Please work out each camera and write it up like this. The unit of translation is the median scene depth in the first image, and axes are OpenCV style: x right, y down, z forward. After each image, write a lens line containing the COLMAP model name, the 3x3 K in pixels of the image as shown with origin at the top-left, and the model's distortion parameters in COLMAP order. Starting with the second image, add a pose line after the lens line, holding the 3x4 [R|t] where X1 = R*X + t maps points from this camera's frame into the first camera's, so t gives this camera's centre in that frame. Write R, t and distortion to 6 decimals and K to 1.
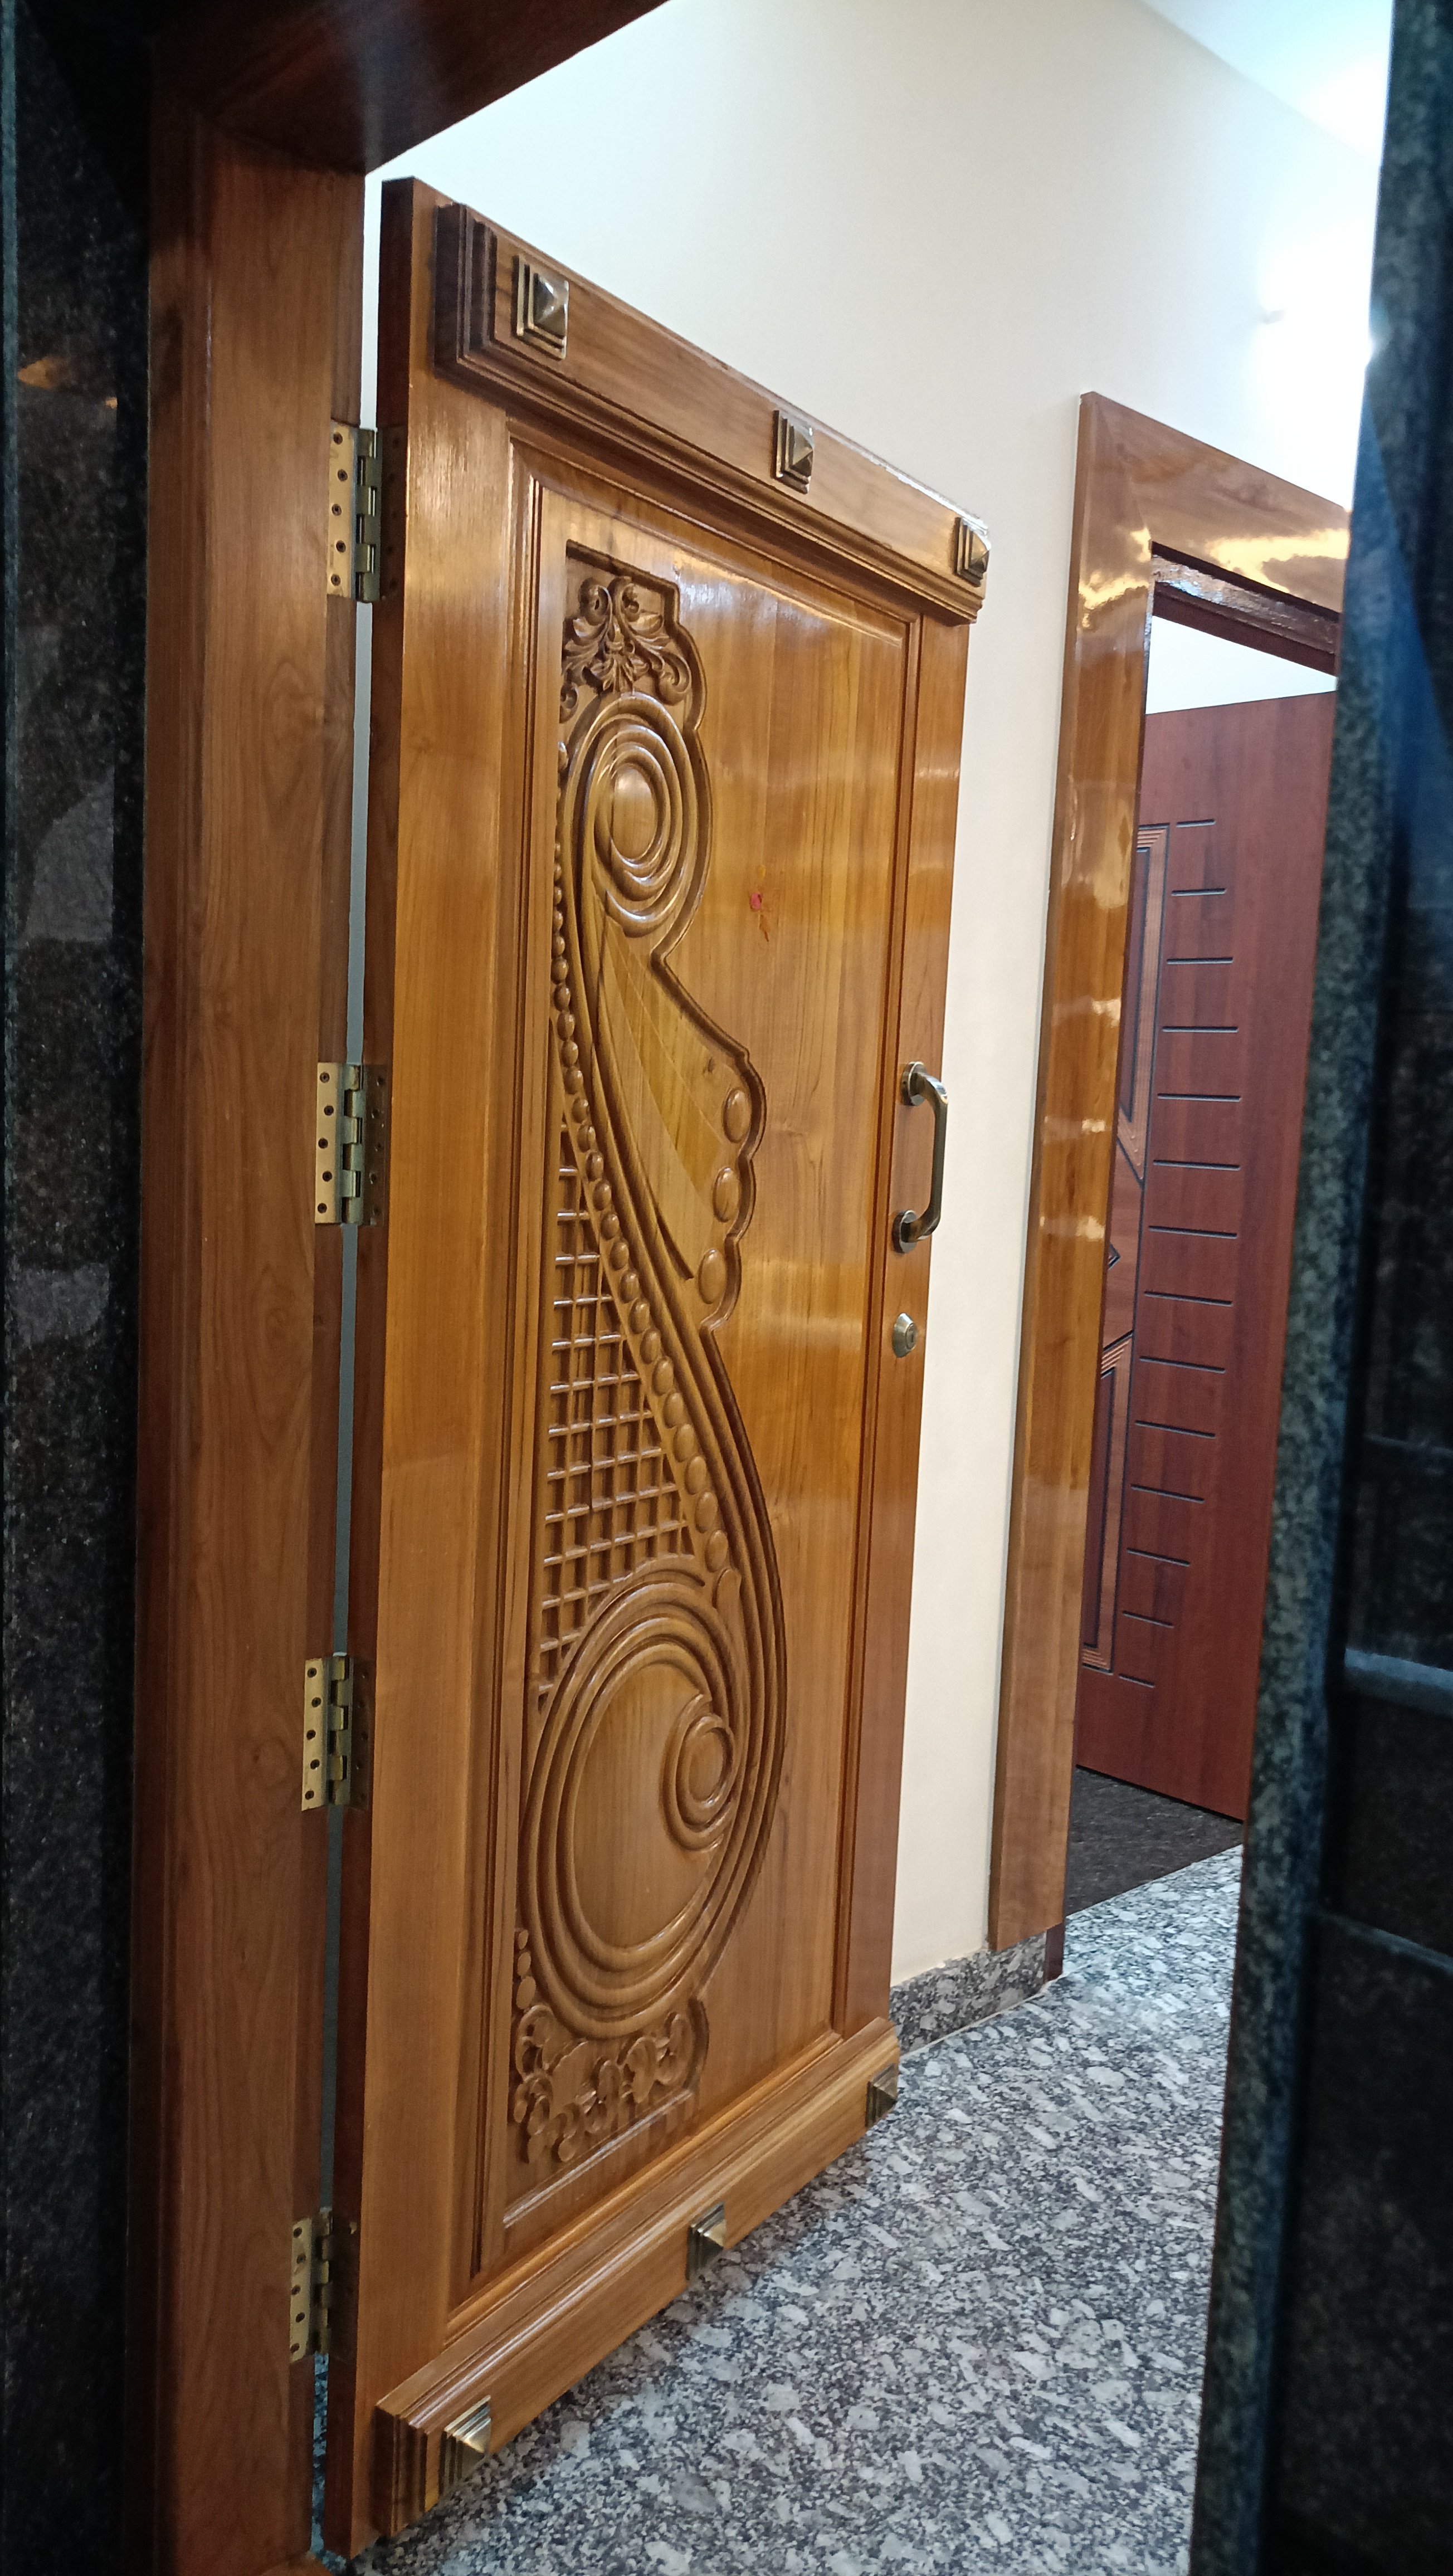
lens RADIAL K [[1936.4, 0, 721.9], [0, 1936.4, 1301.3], [0, 0, 1]] dist [0.033393, -0.028783]
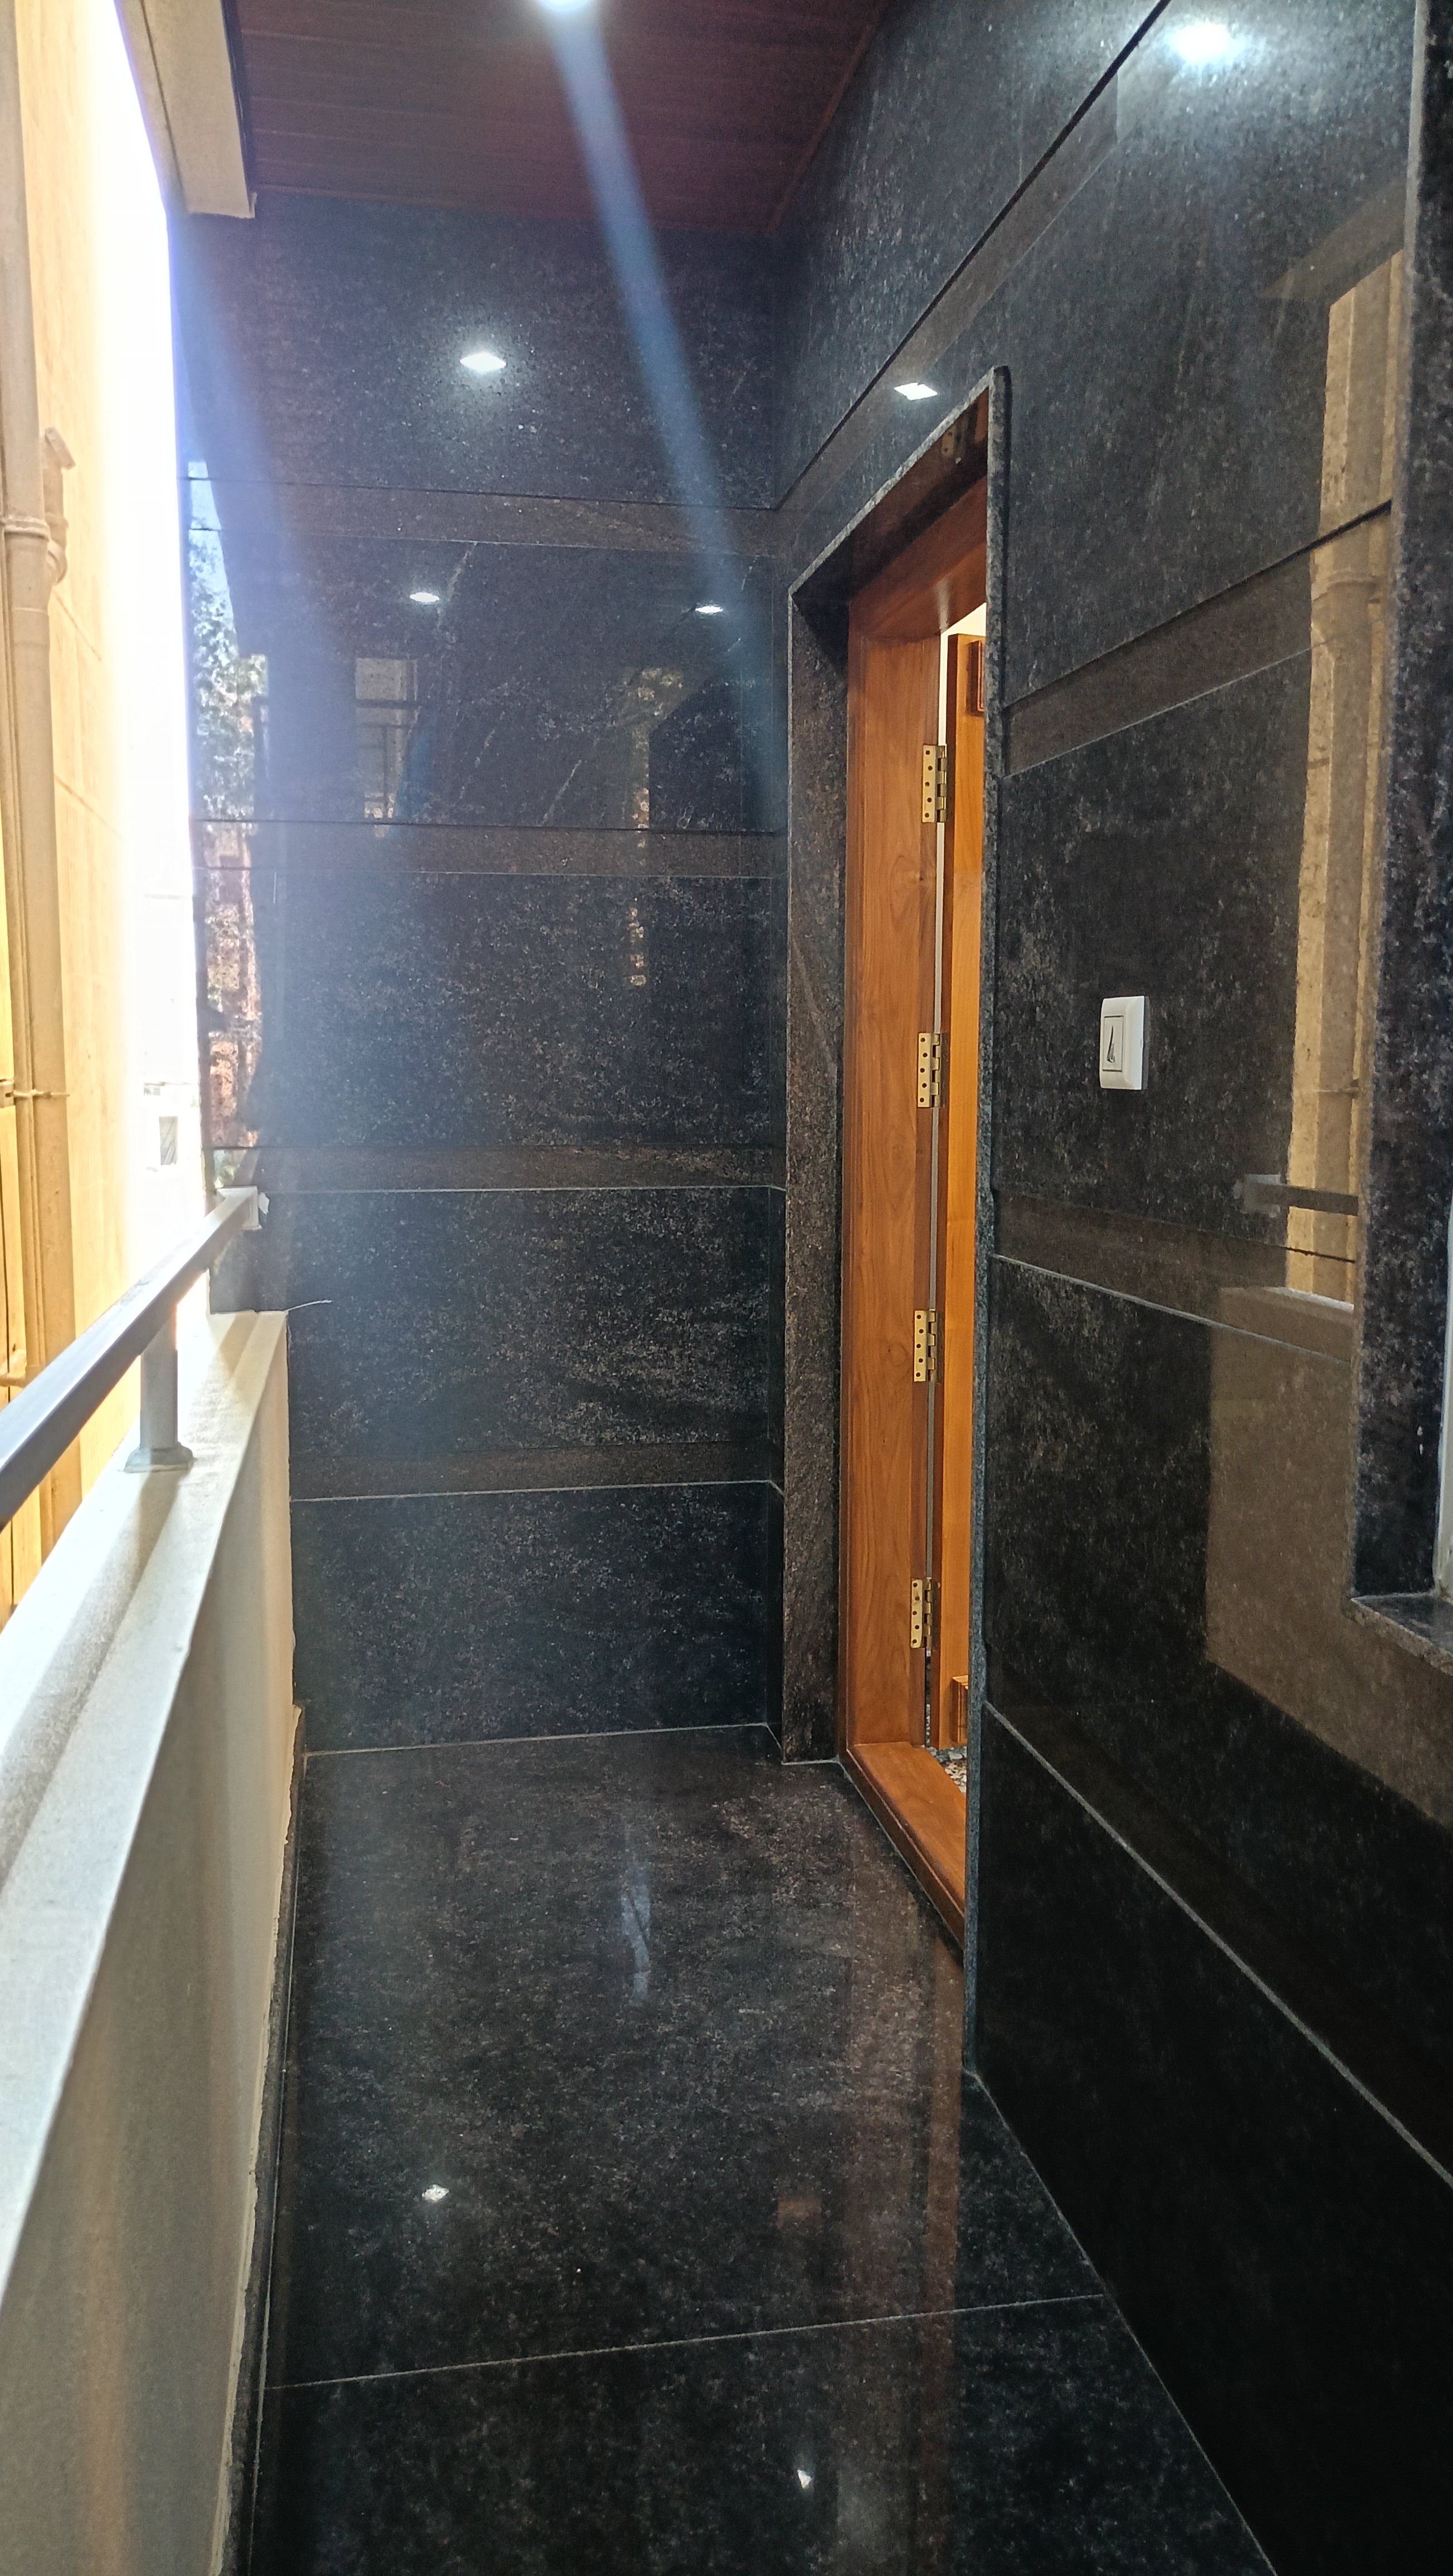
lens RADIAL K [[1936.4, 0, 721.9], [0, 1936.4, 1301.3], [0, 0, 1]] dist [0.033393, -0.028783]
pose [[0.847195, 0.020806, -0.530875, 0.785172], [-0.021948, 0.999750, 0.004157, 0.178802], [0.530829, 0.008130, 0.847440, -0.990522]]
